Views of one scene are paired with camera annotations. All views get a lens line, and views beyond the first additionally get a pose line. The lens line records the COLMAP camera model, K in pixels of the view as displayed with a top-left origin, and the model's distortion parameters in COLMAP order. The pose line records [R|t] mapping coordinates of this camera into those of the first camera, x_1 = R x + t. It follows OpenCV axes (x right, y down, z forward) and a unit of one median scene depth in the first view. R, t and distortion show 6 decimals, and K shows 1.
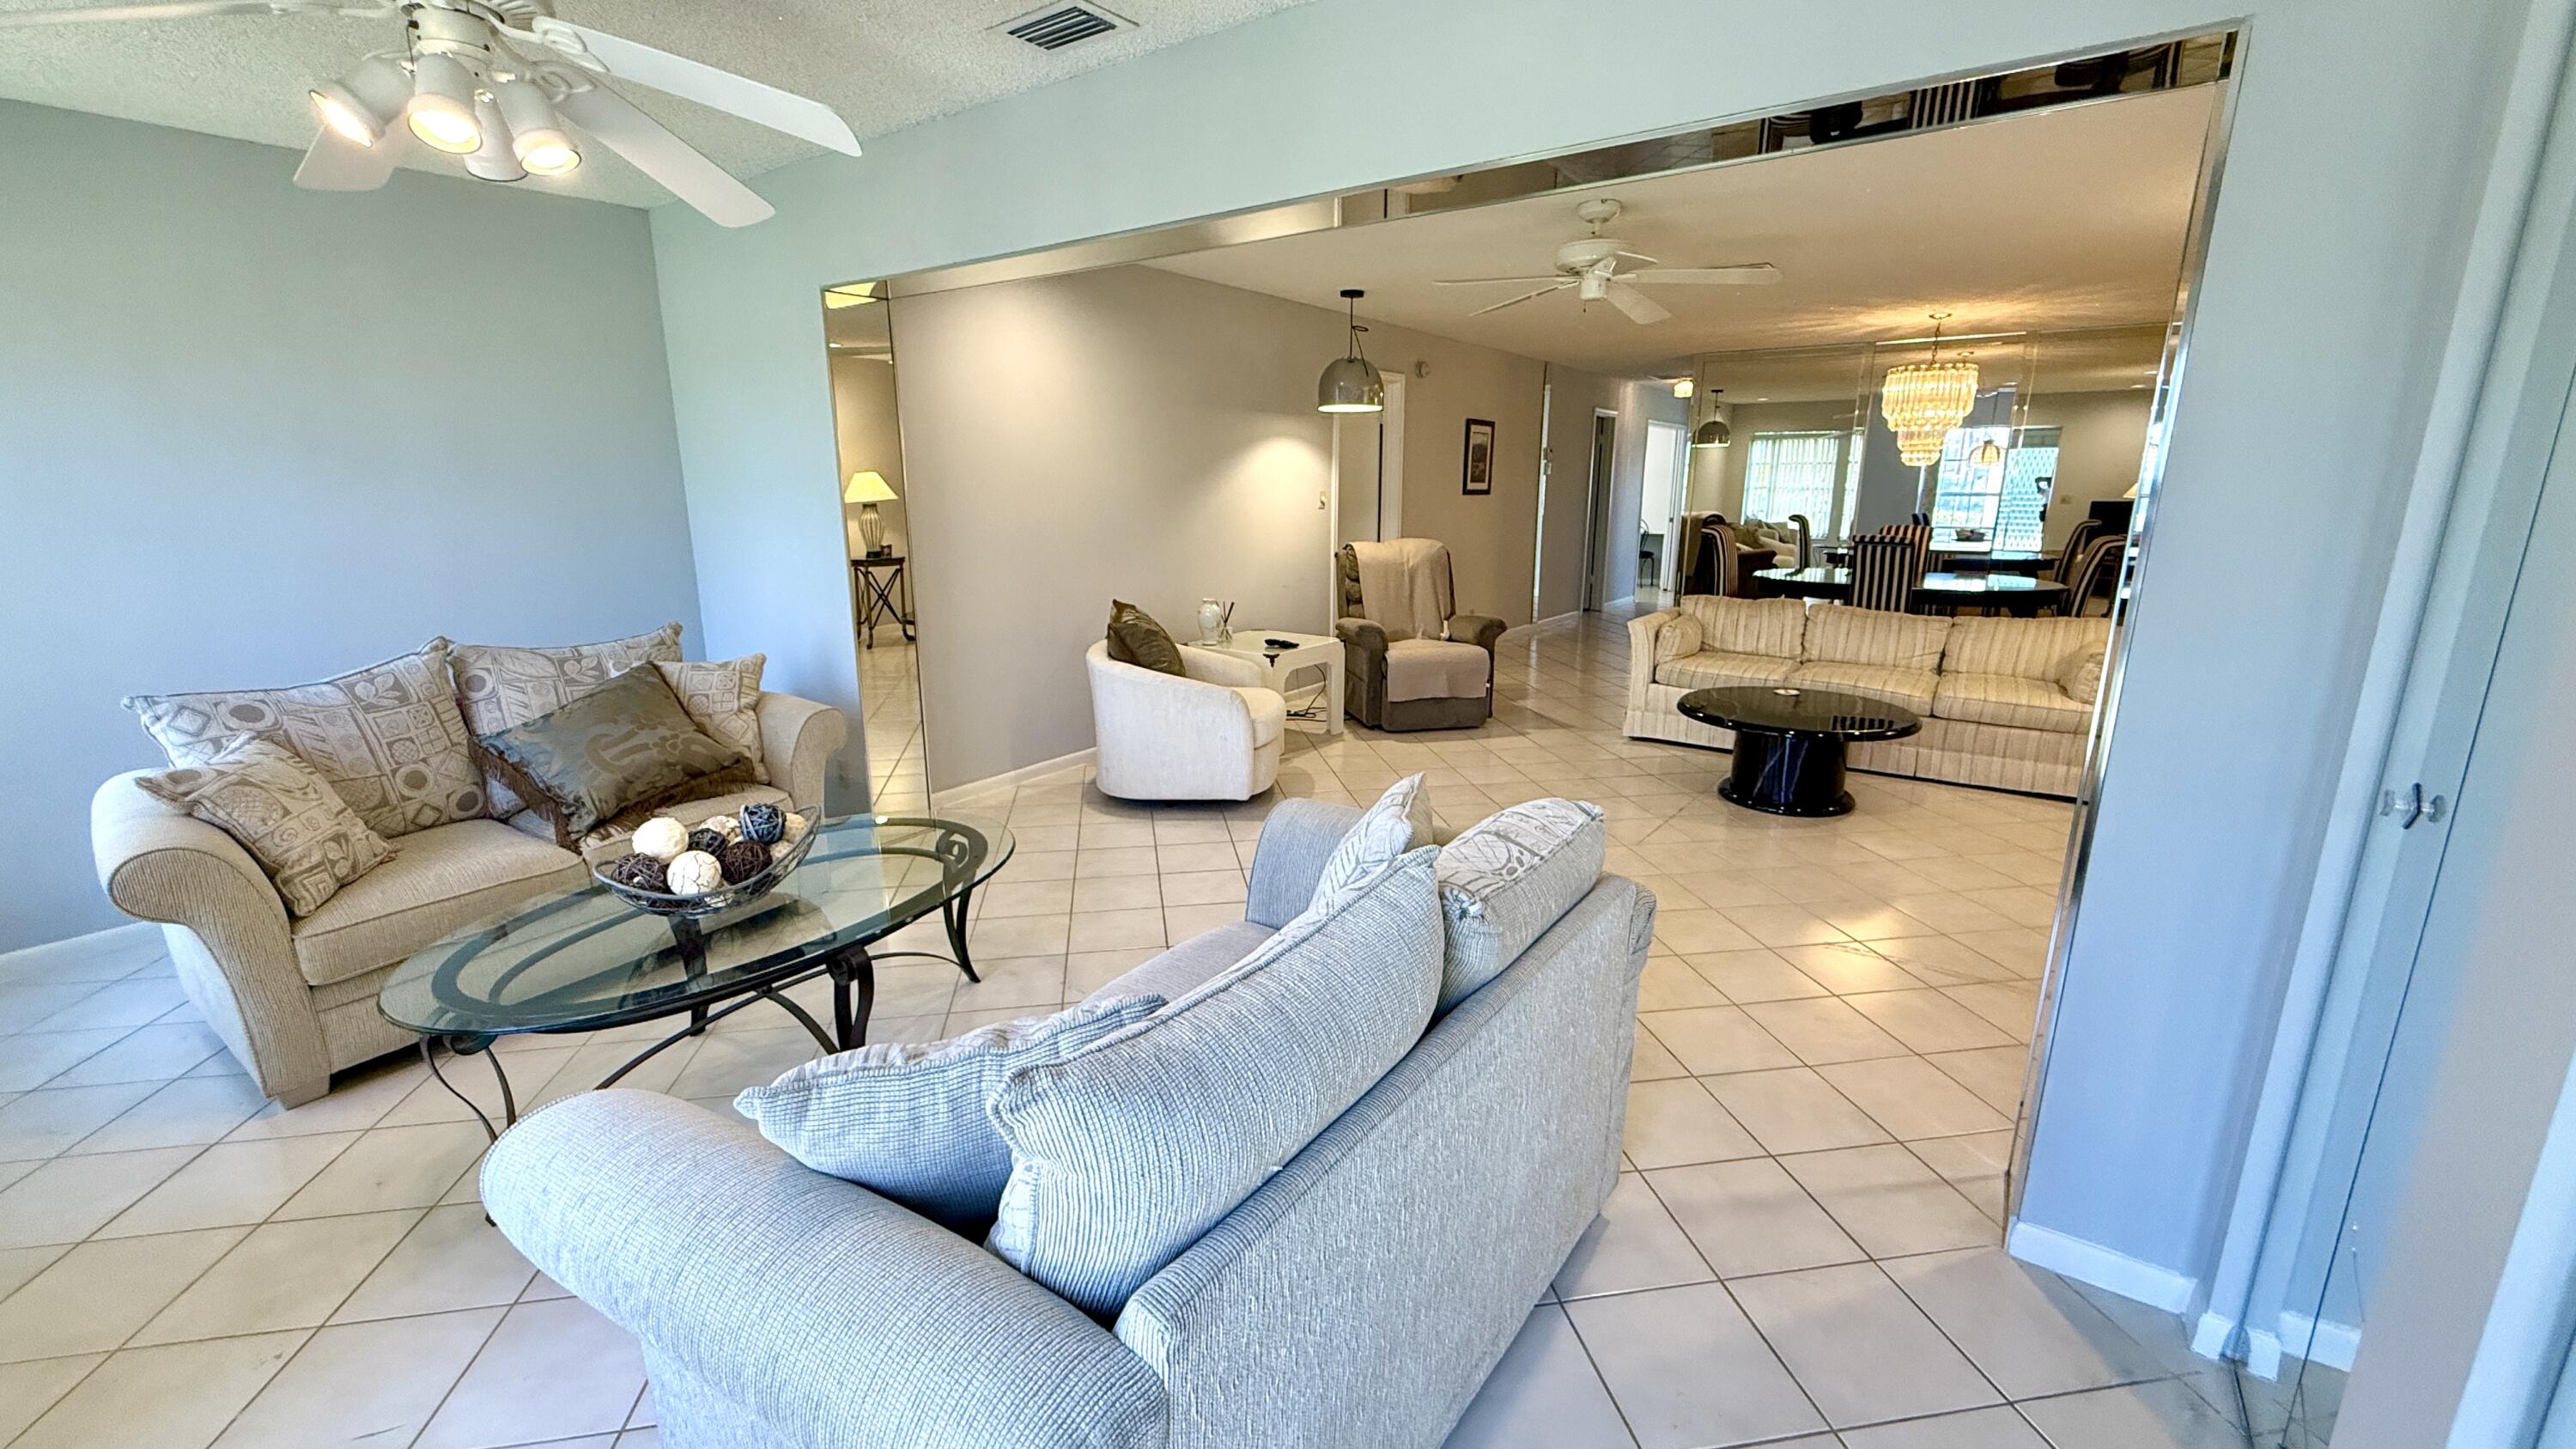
lens RADIAL K [[1026.5, 0, 1284.4], [0, 1026.5, 740.9], [0, 0, 1]] dist [0.001874, -0.000729]
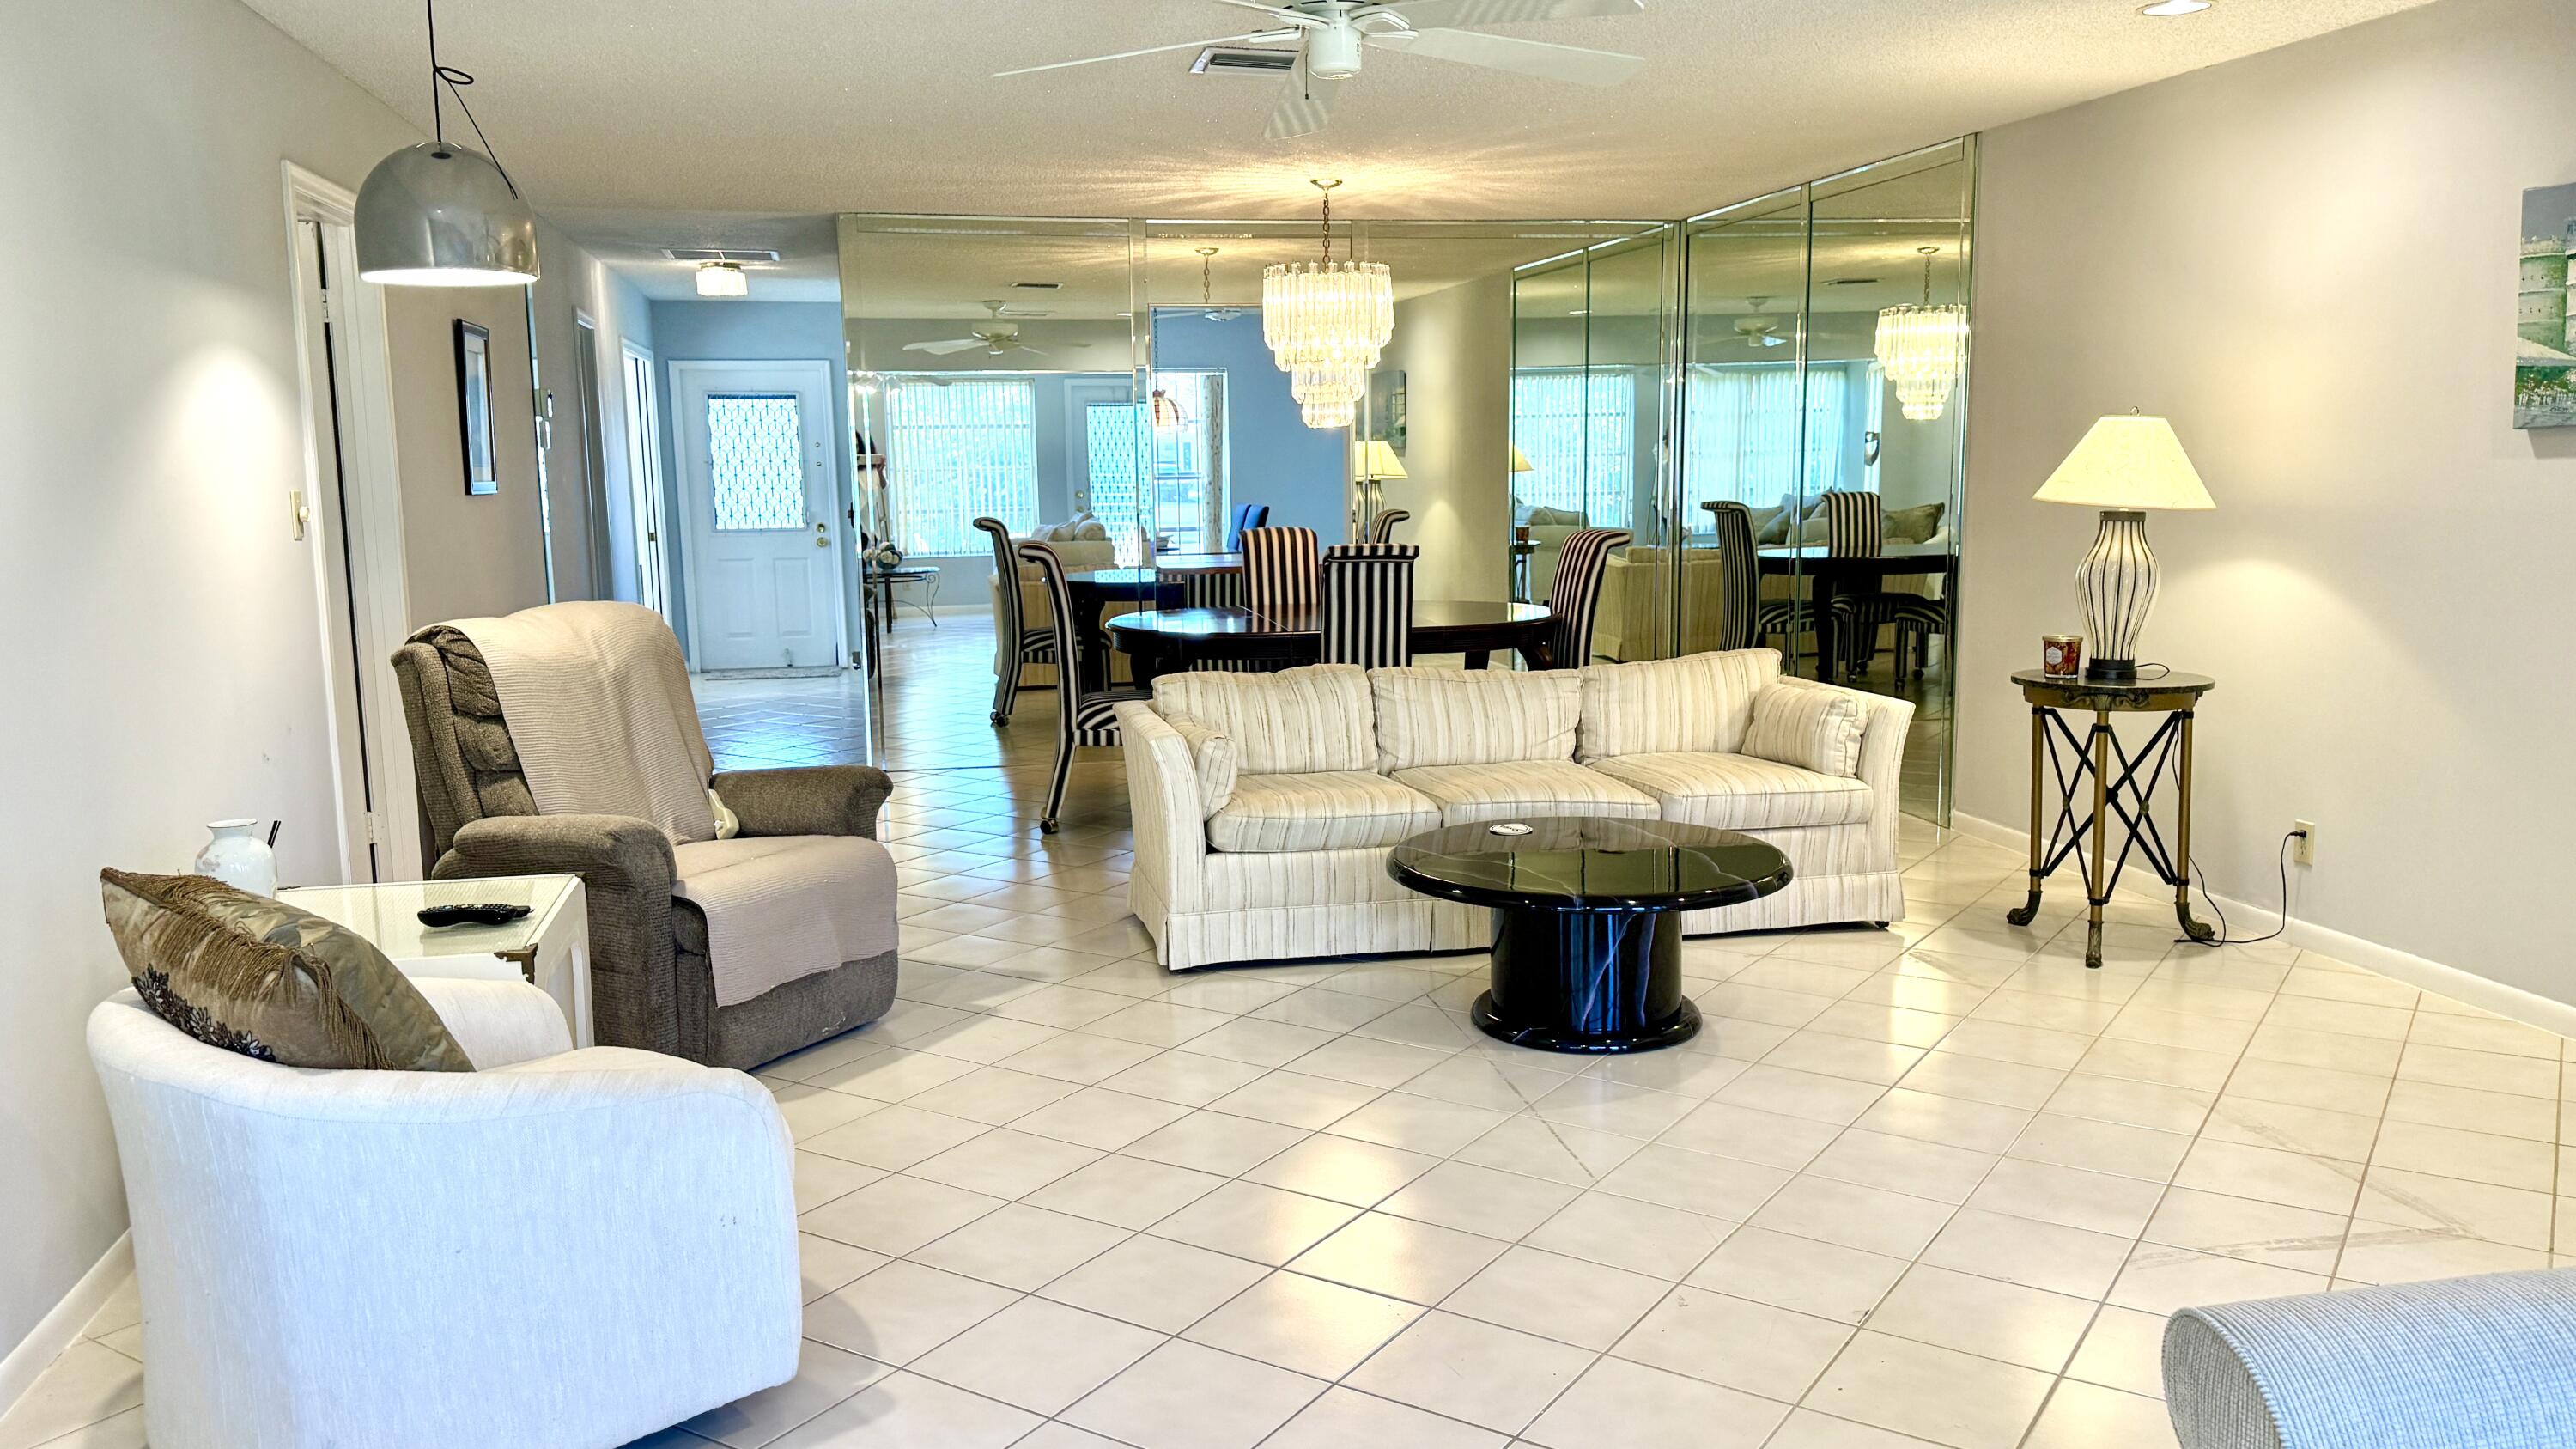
lens RADIAL K [[2129.1, 0, 1288.2], [0, 2129.1, 718.7], [0, 0, 1]] dist [0.071367, -0.000619]
pose [[0.654255, -0.104961, 0.748955, -0.381285], [0.203238, 0.978294, -0.040439, -0.070974], [-0.728453, 0.178674, 0.661386, 0.280280]]
